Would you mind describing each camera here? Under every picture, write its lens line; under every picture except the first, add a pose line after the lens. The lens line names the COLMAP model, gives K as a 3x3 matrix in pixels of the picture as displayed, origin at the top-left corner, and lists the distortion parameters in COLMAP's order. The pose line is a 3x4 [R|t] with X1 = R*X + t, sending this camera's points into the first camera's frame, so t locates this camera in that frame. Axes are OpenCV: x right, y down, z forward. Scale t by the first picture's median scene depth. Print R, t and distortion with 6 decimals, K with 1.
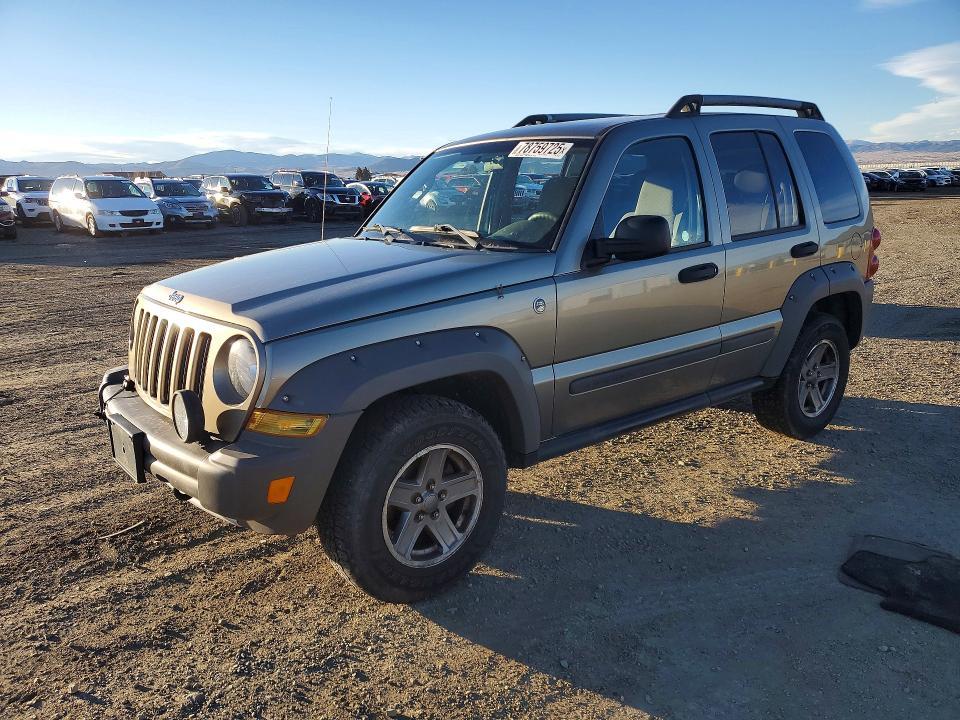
lens RADIAL K [[743.9, 0, 479.0], [0, 743.9, 358.3], [0, 0, 1]] dist [0.025665, -0.021029]
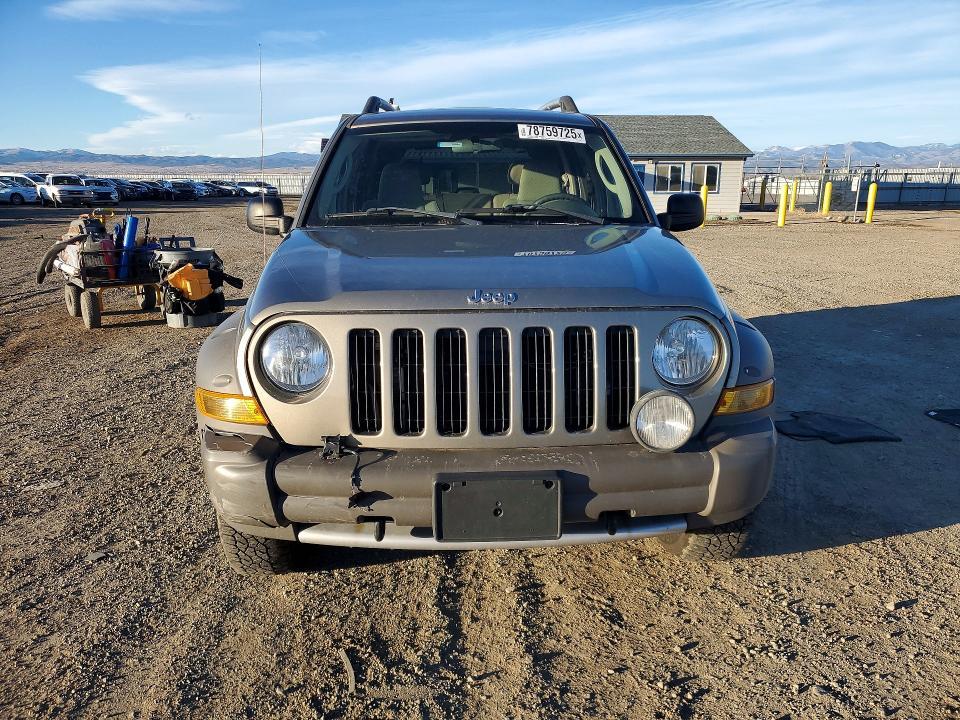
lens RADIAL K [[743.9, 0, 478.9], [0, 743.9, 362.0], [0, 0, 1]] dist [0.025665, -0.021029]
pose [[0.592483, -0.162506, 0.789022, -0.863522], [0.169802, 0.982630, 0.074876, -0.062699], [-0.787484, 0.089615, 0.609785, 0.480180]]
